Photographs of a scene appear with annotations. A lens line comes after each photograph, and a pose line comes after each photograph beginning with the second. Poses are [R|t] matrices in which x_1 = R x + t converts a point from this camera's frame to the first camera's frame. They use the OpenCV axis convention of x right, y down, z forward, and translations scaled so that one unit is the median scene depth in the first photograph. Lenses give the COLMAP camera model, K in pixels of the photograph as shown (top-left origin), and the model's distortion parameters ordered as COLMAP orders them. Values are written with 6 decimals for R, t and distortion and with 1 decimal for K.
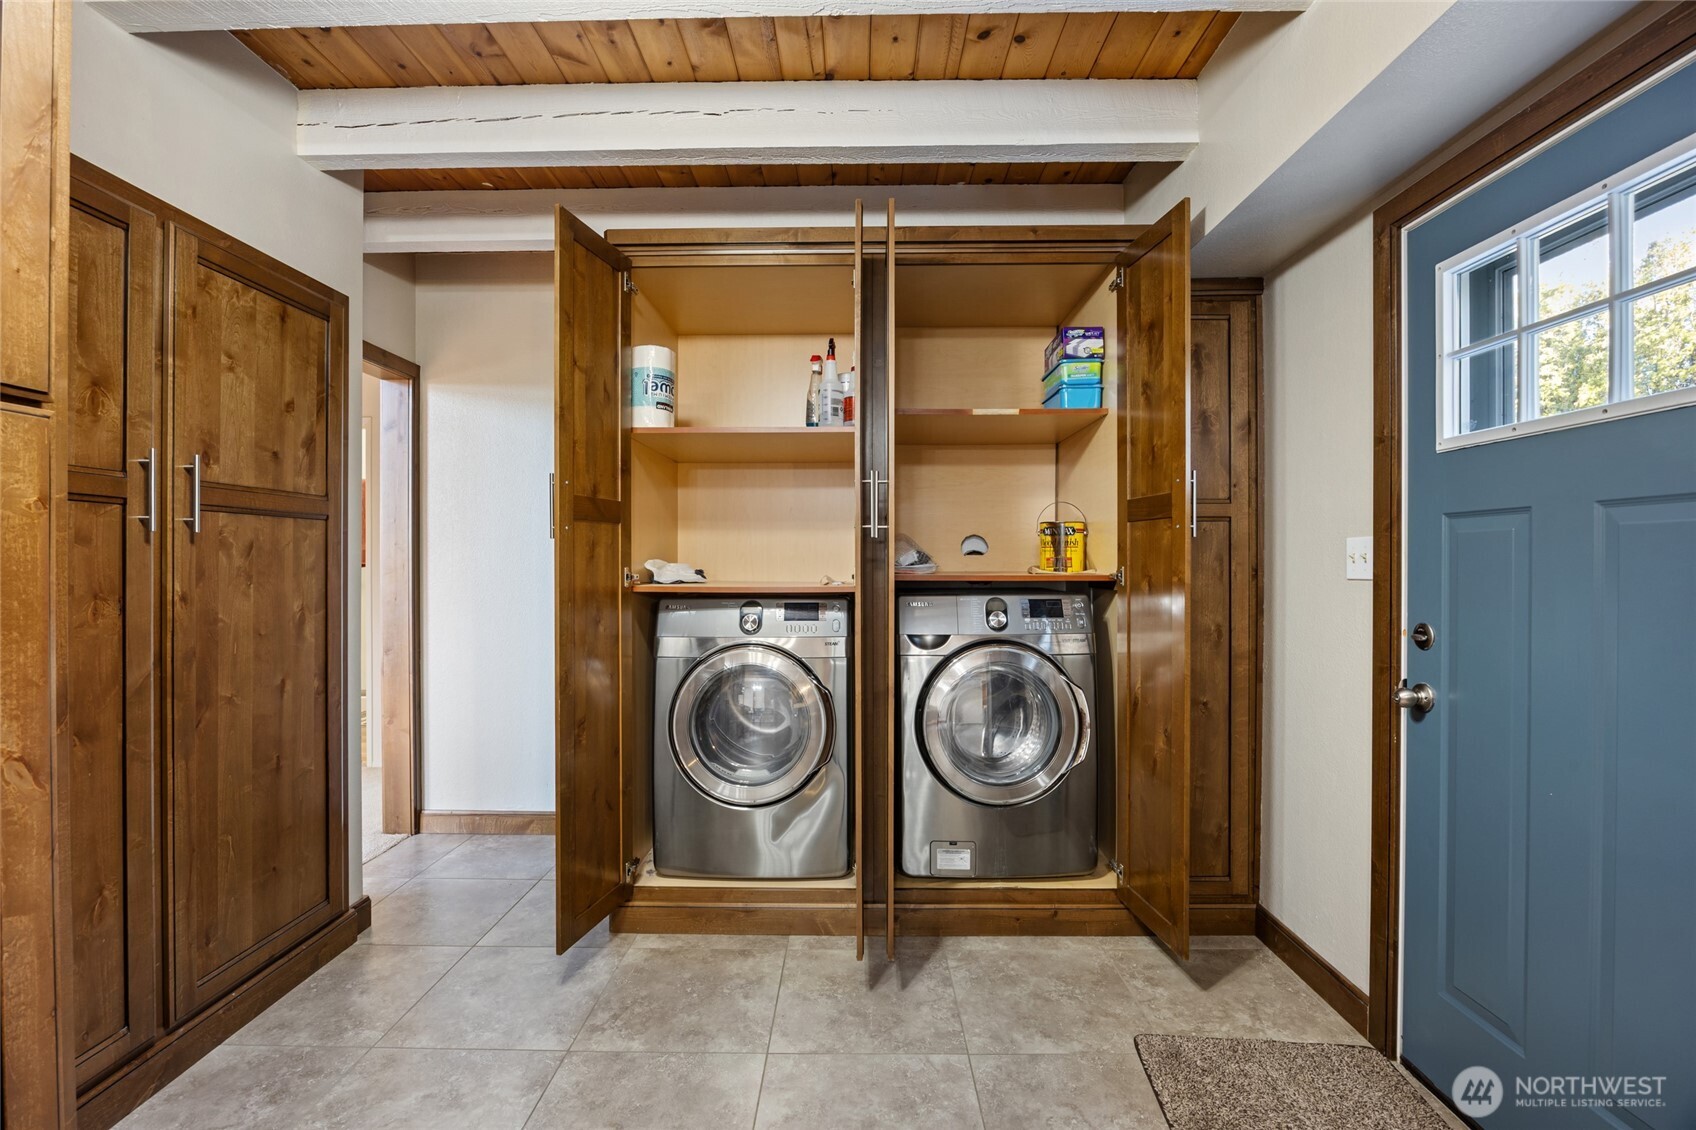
lens RADIAL K [[729.5, 0, 842.7], [0, 729.5, 572.1], [0, 0, 1]] dist [-0.018259, 0.000647]
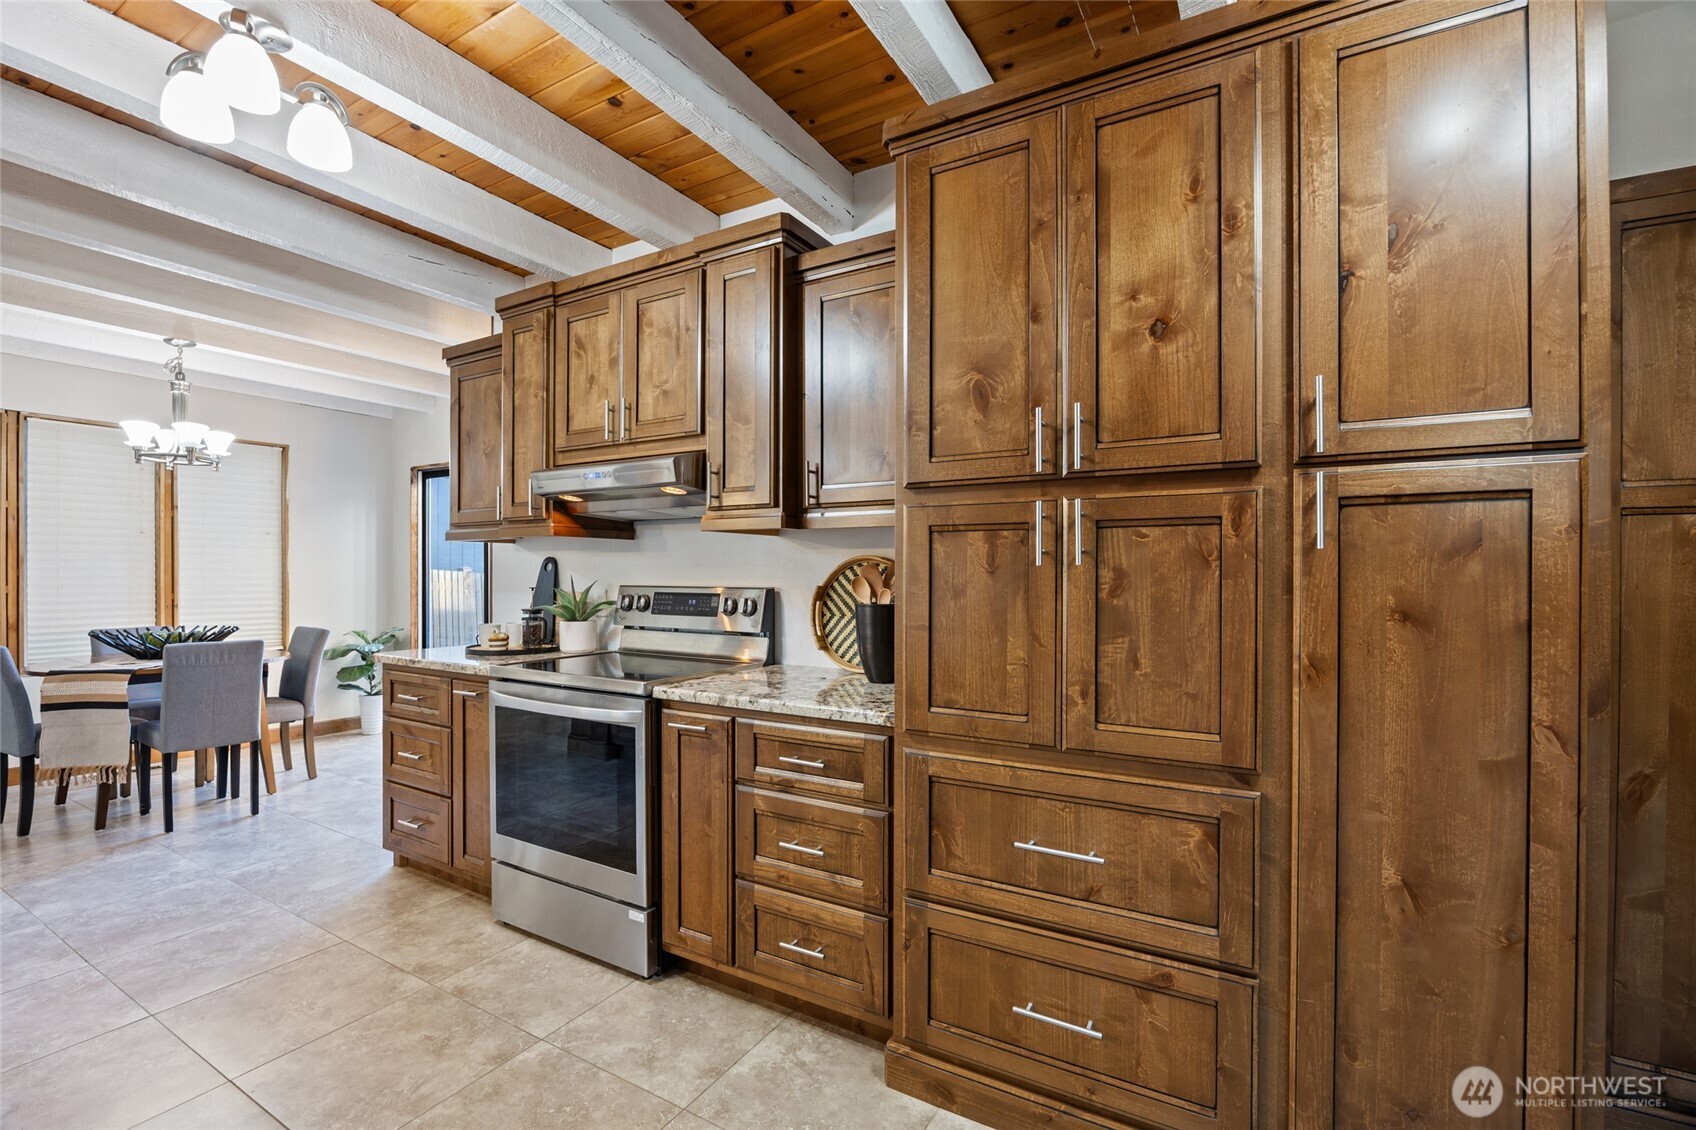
lens RADIAL K [[729.5, 0, 842.7], [0, 729.5, 572.1], [0, 0, 1]] dist [-0.018259, 0.000647]
pose [[-0.491887, 0.001550, -0.870657, 0.613305], [-0.007521, 0.999954, 0.006029, -0.019358], [0.870626, 0.009514, -0.491853, 0.513700]]
